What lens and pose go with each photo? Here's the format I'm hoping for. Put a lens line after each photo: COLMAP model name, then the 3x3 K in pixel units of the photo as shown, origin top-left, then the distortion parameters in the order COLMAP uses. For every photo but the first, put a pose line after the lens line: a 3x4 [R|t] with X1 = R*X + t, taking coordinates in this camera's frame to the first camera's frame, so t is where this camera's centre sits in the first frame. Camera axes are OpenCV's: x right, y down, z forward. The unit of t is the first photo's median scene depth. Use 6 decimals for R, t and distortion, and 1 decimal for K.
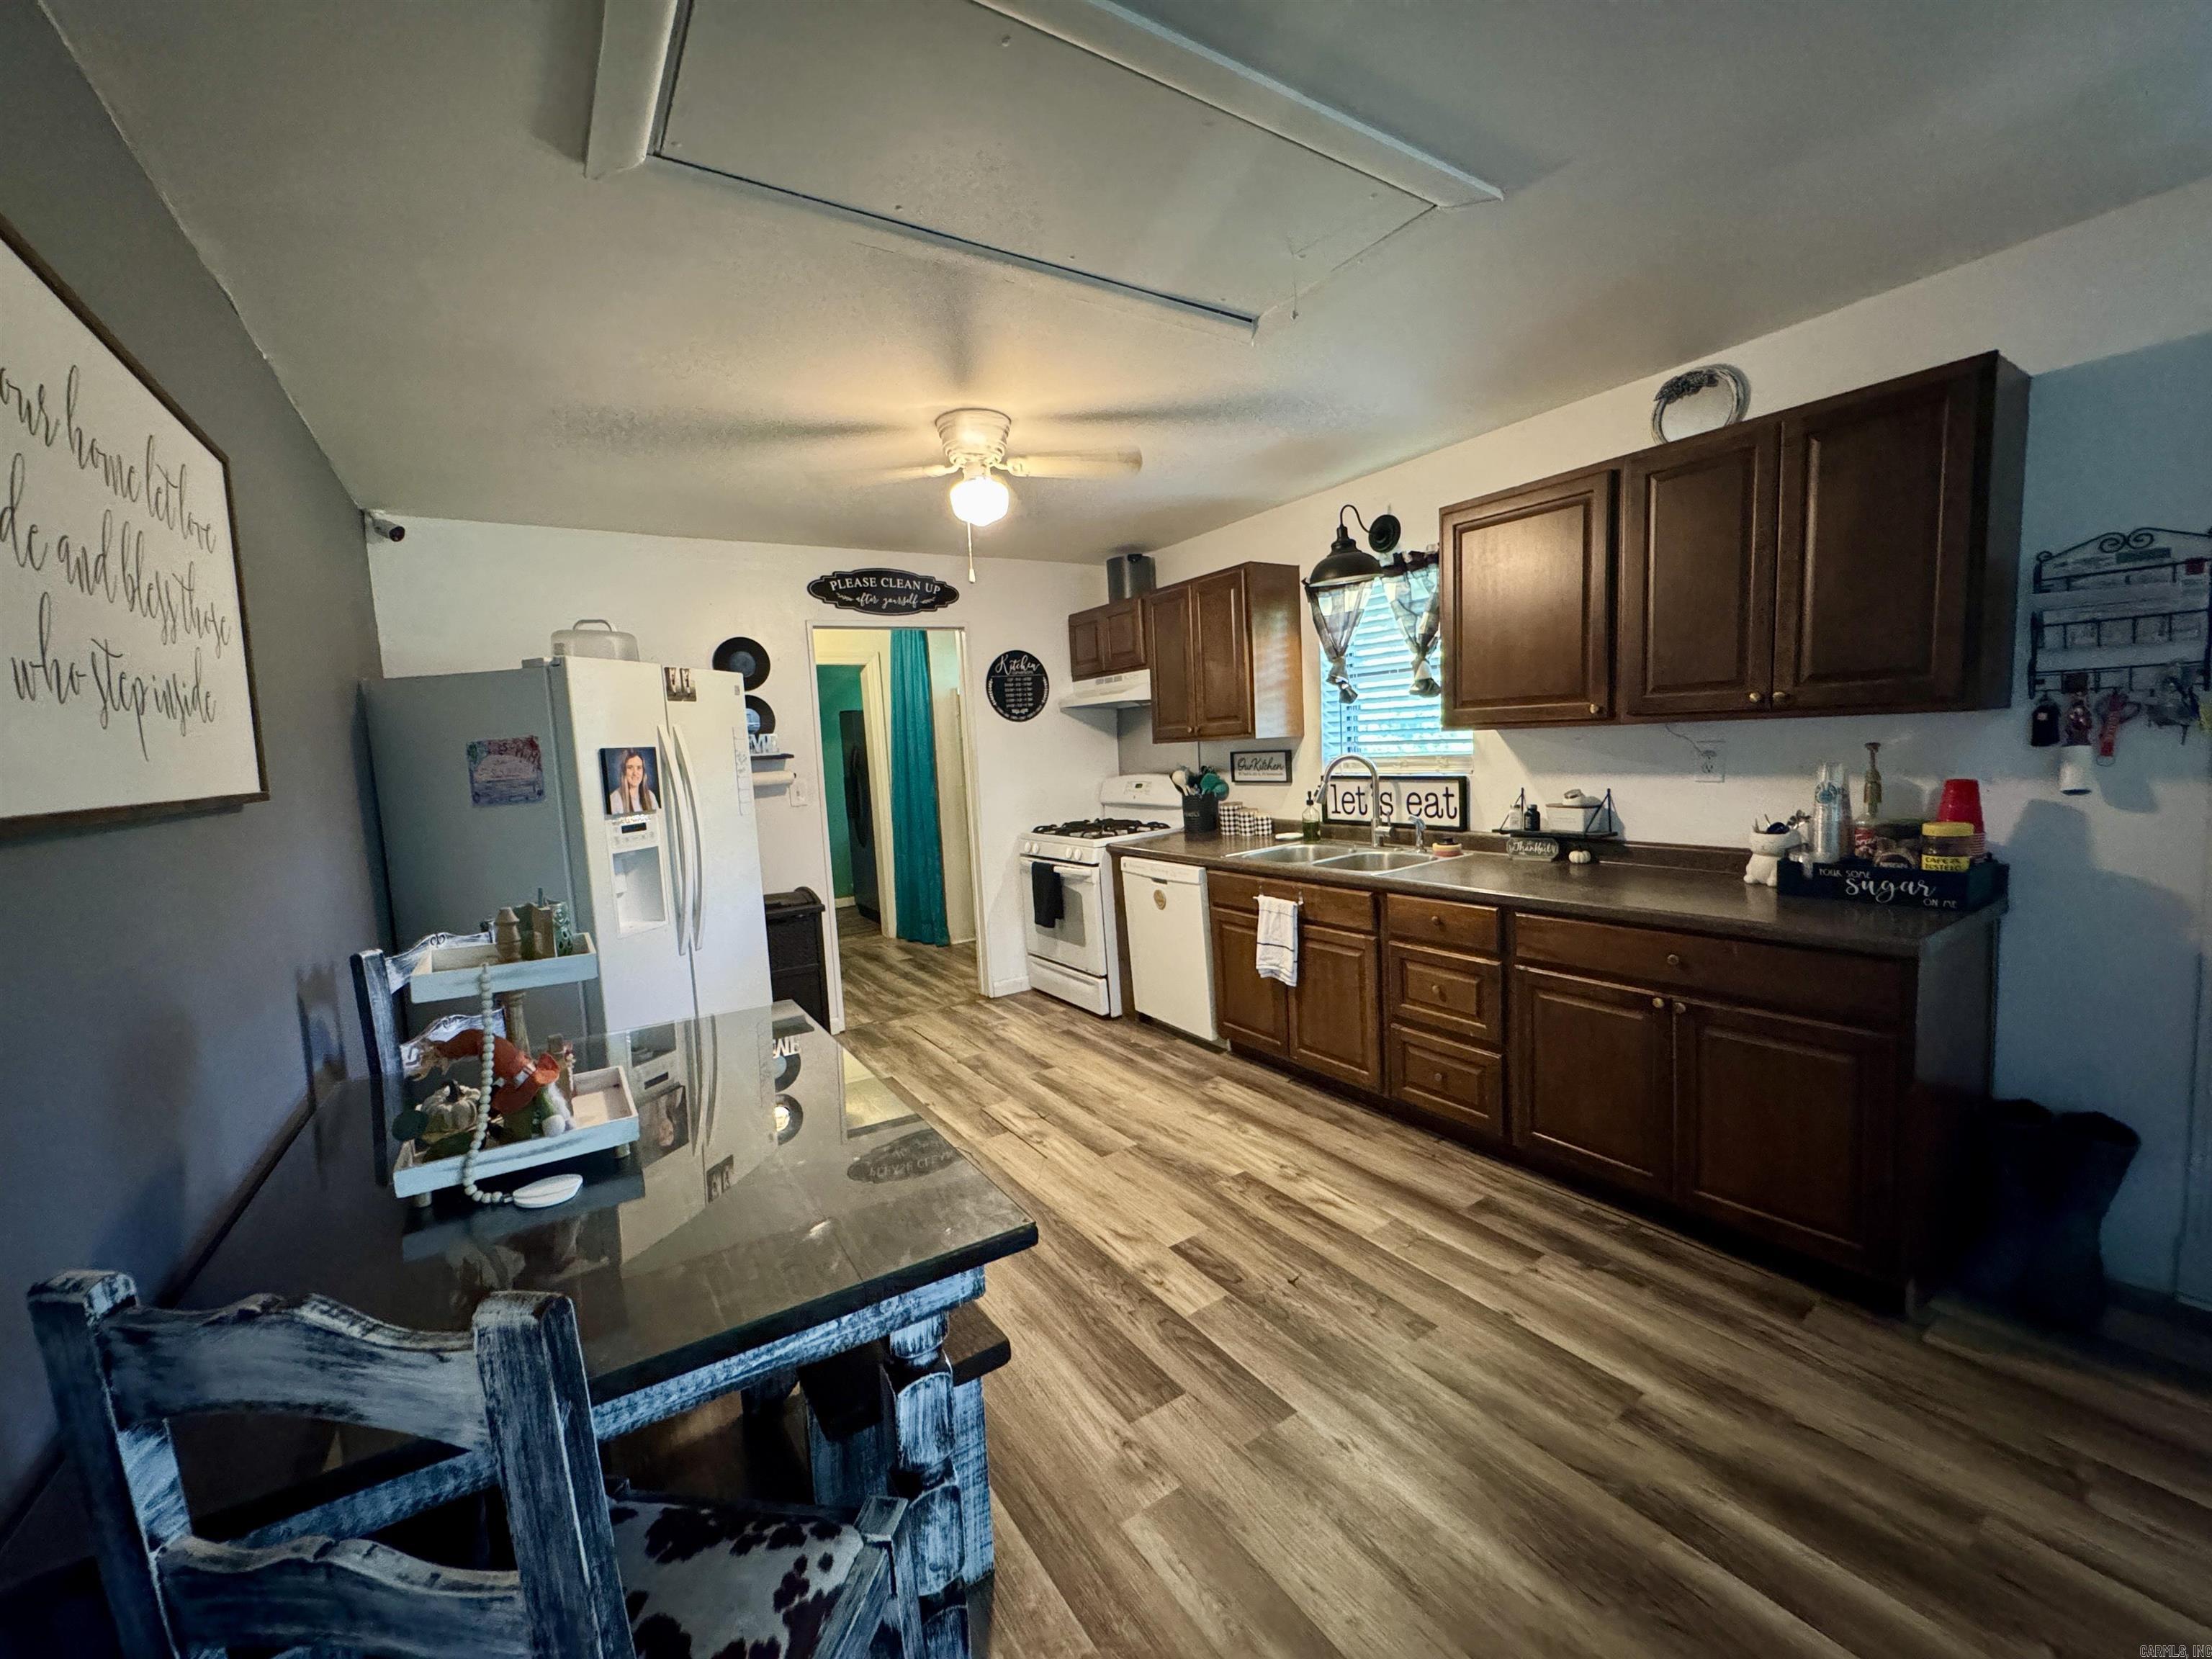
lens RADIAL K [[880.9, 0, 1104.0], [0, 880.9, 830.2], [0, 0, 1]] dist [-0.001981, -0.000205]
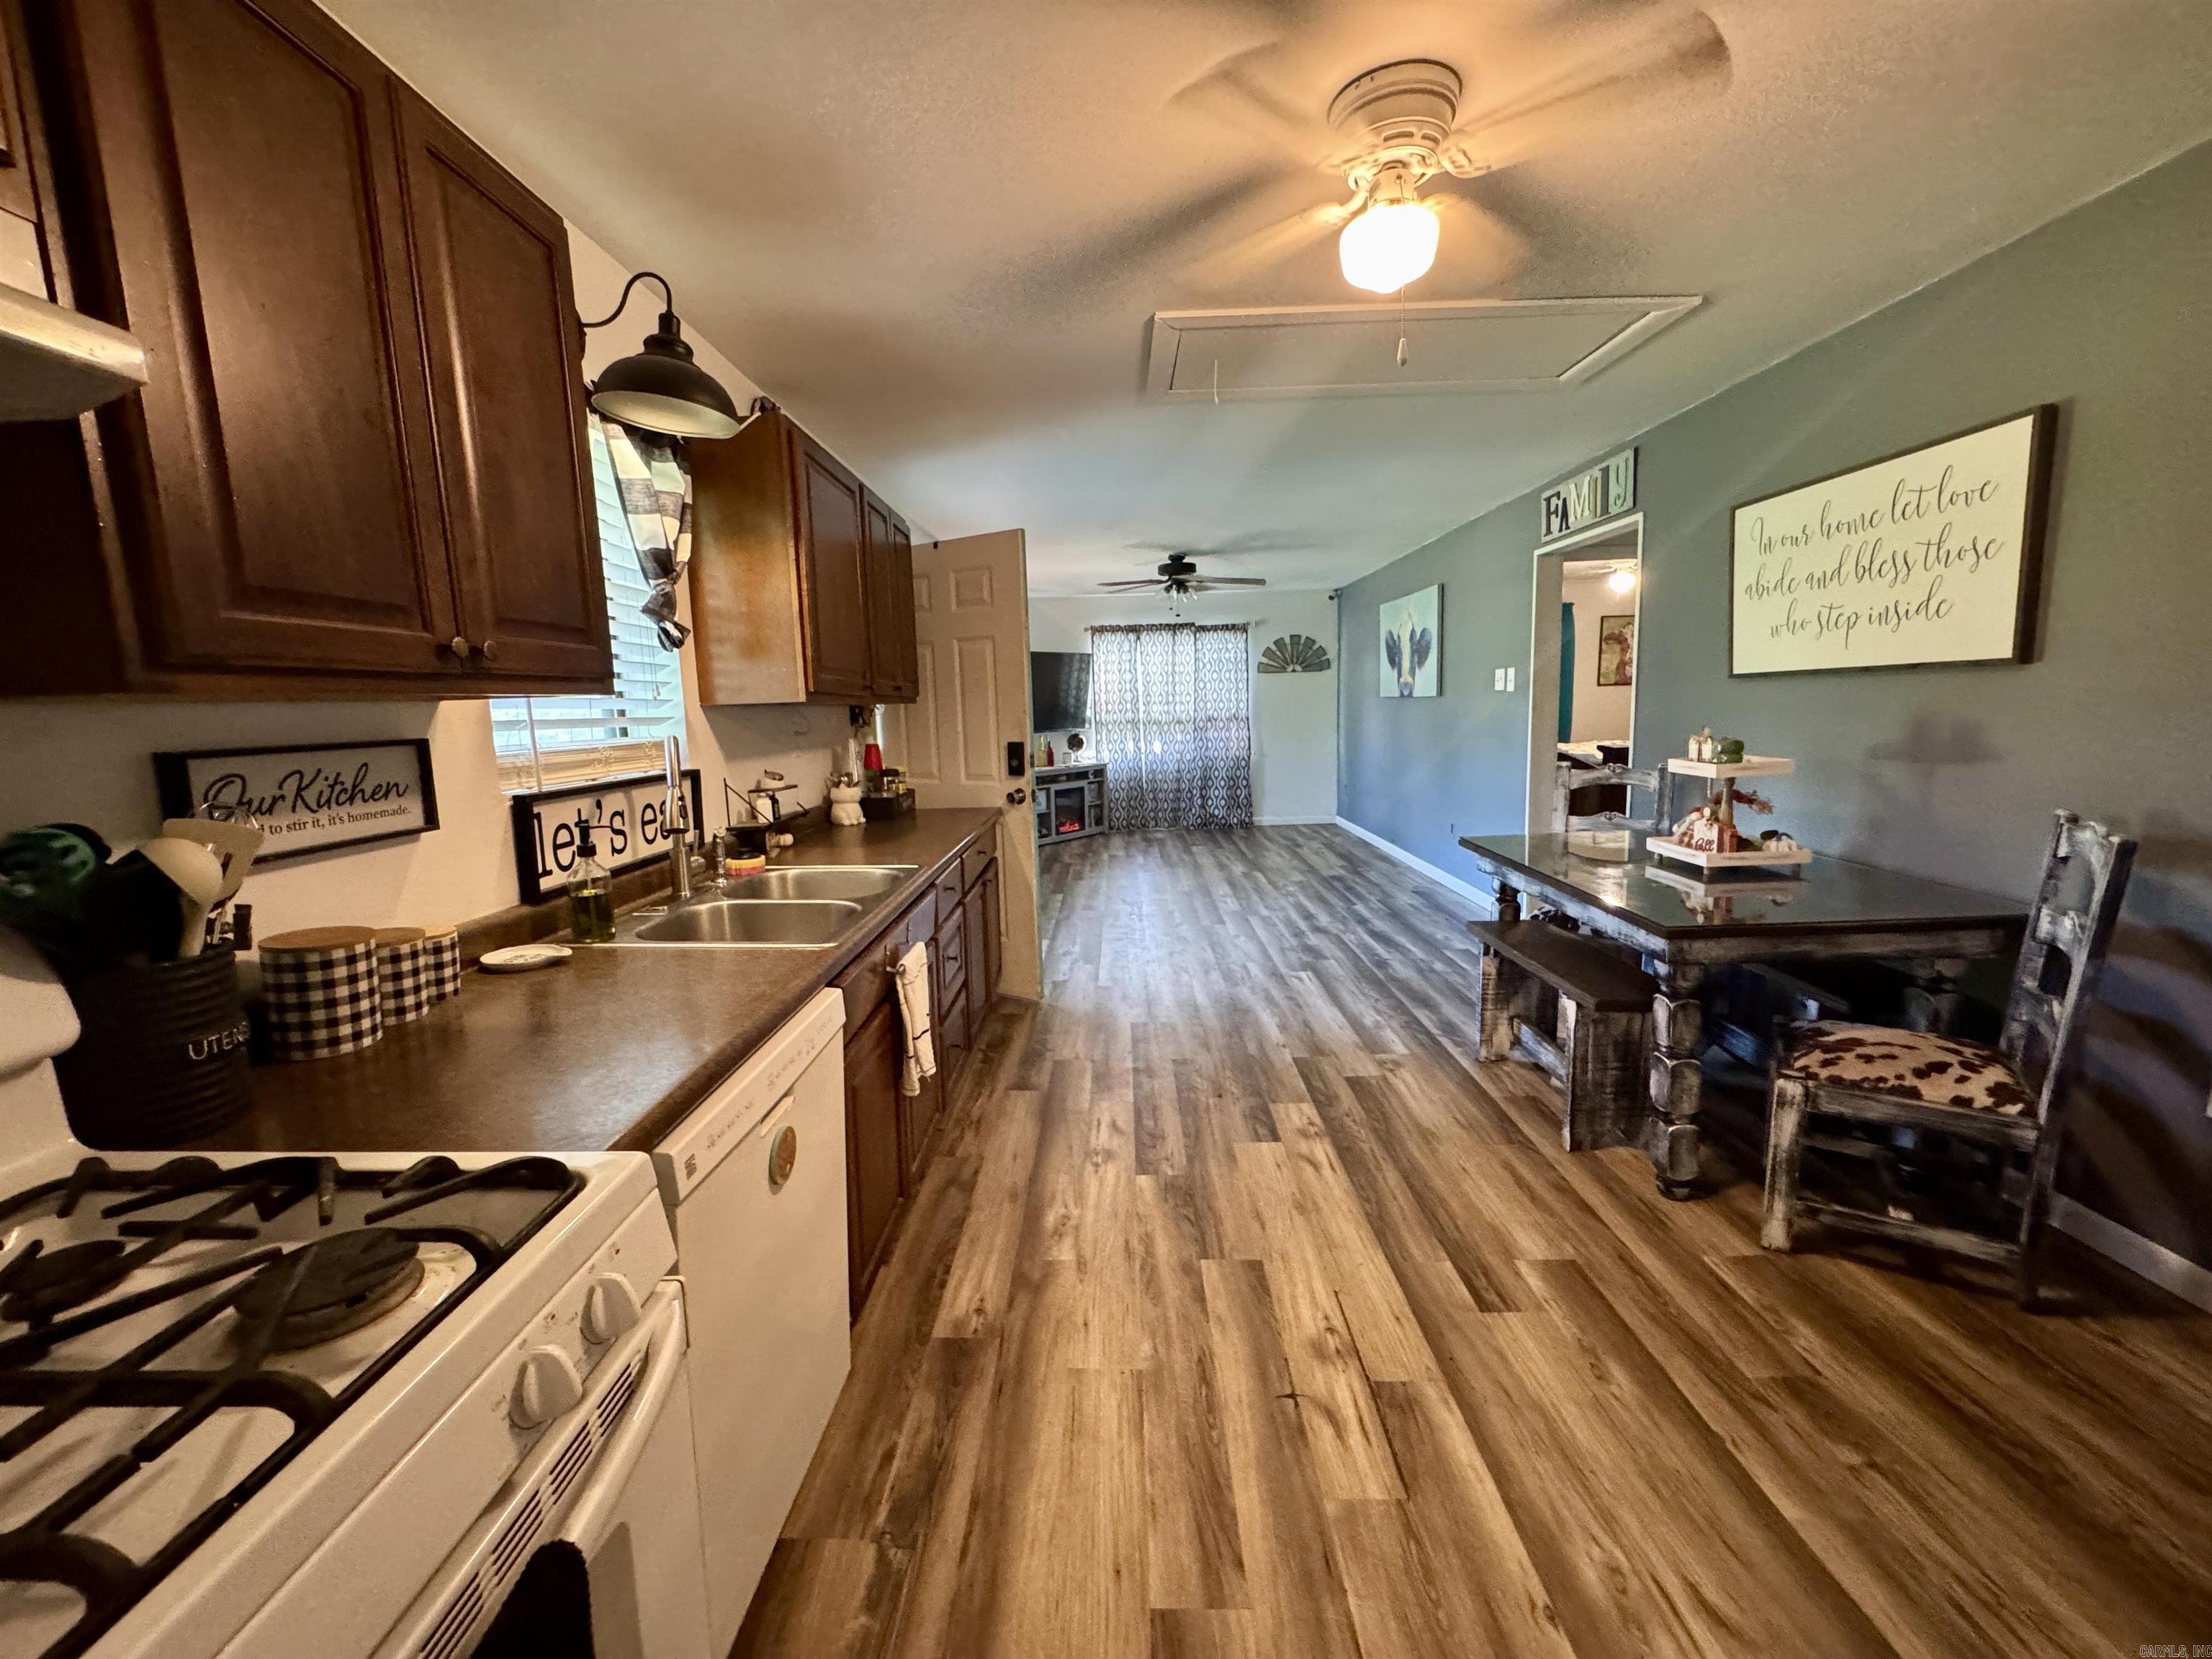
lens RADIAL K [[880.9, 0, 1104.0], [0, 880.9, 830.2], [0, 0, 1]] dist [-0.001981, -0.000205]
pose [[-0.823186, -0.006206, 0.567737, -0.251862], [0.124845, 0.973489, 0.191659, -0.102034], [-0.553875, 0.228650, -0.800588, 1.311559]]
